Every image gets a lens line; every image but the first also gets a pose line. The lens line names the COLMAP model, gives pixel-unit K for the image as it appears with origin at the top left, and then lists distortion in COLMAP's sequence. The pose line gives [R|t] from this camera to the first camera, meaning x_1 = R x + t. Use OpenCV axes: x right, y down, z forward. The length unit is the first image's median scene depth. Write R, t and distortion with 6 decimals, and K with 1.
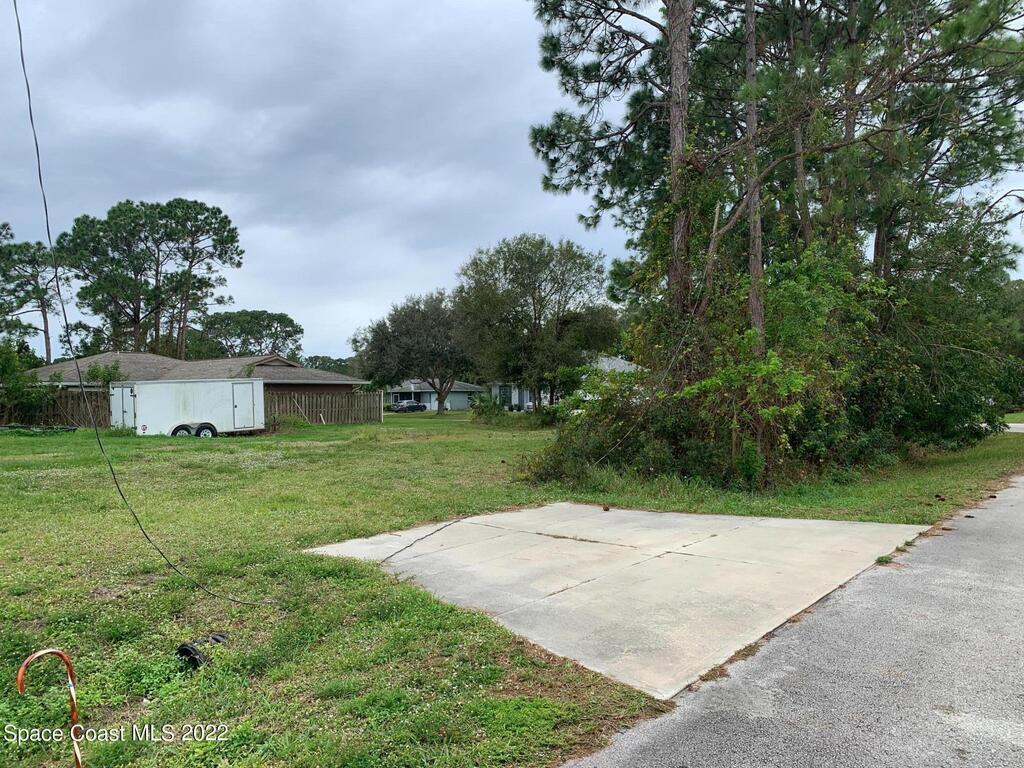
lens RADIAL K [[755.9, 0, 511.0], [0, 755.9, 381.9], [0, 0, 1]] dist [-0.024081, -0.000631]
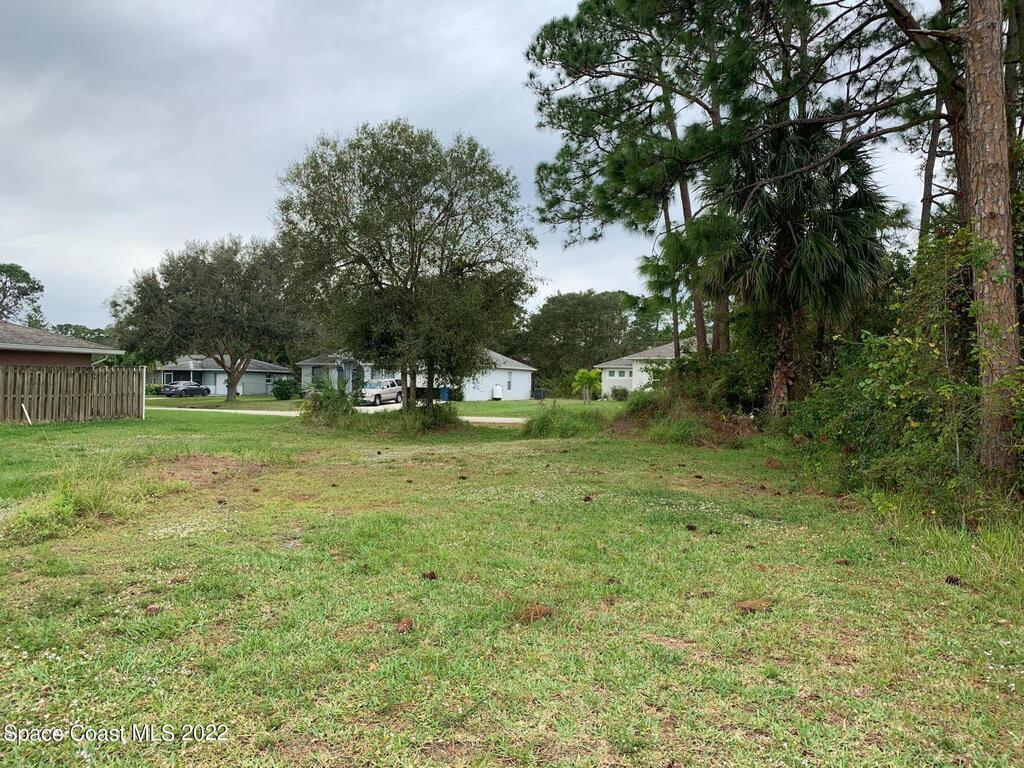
lens RADIAL K [[755.9, 0, 514.3], [0, 755.9, 386.5], [0, 0, 1]] dist [-0.024081, -0.000631]
pose [[0.960735, 0.026677, 0.276181, -0.028391], [-0.033631, 0.999225, 0.020470, 0.002989], [-0.275421, -0.028954, 0.960888, 0.189580]]
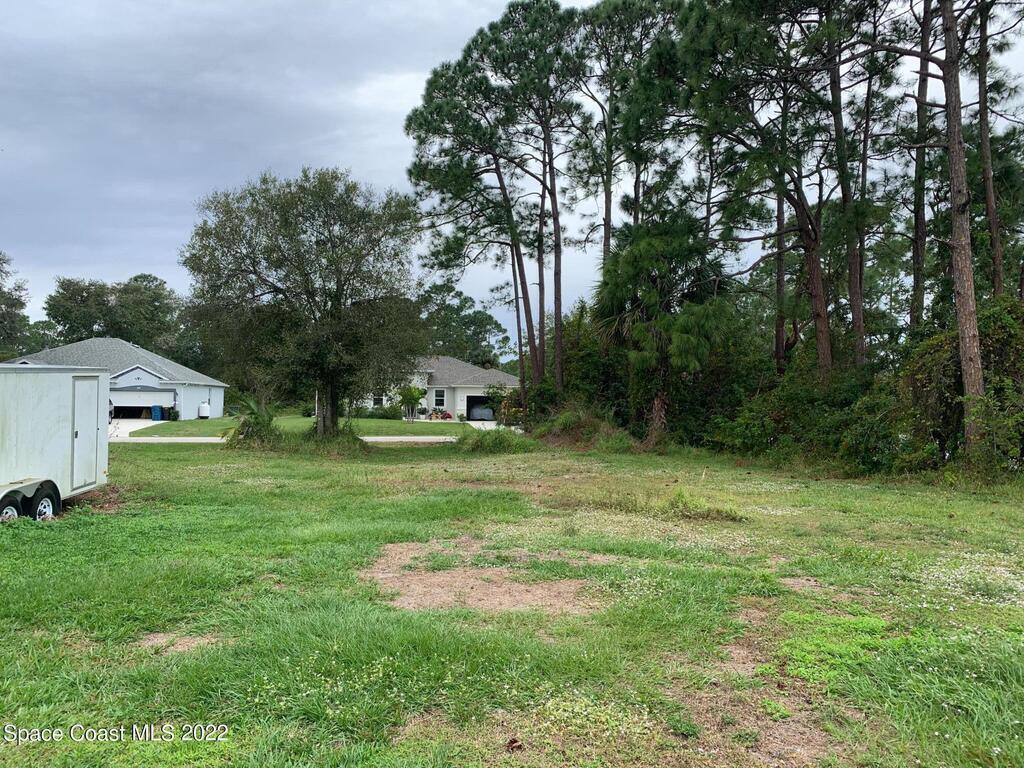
lens RADIAL K [[755.9, 0, 513.7], [0, 755.9, 387.0], [0, 0, 1]] dist [-0.024081, -0.000631]
pose [[0.713018, 0.030109, 0.700499, -0.156685], [-0.030699, 0.999460, -0.011711, 0.001641], [-0.700474, -0.013155, 0.713557, 0.204498]]
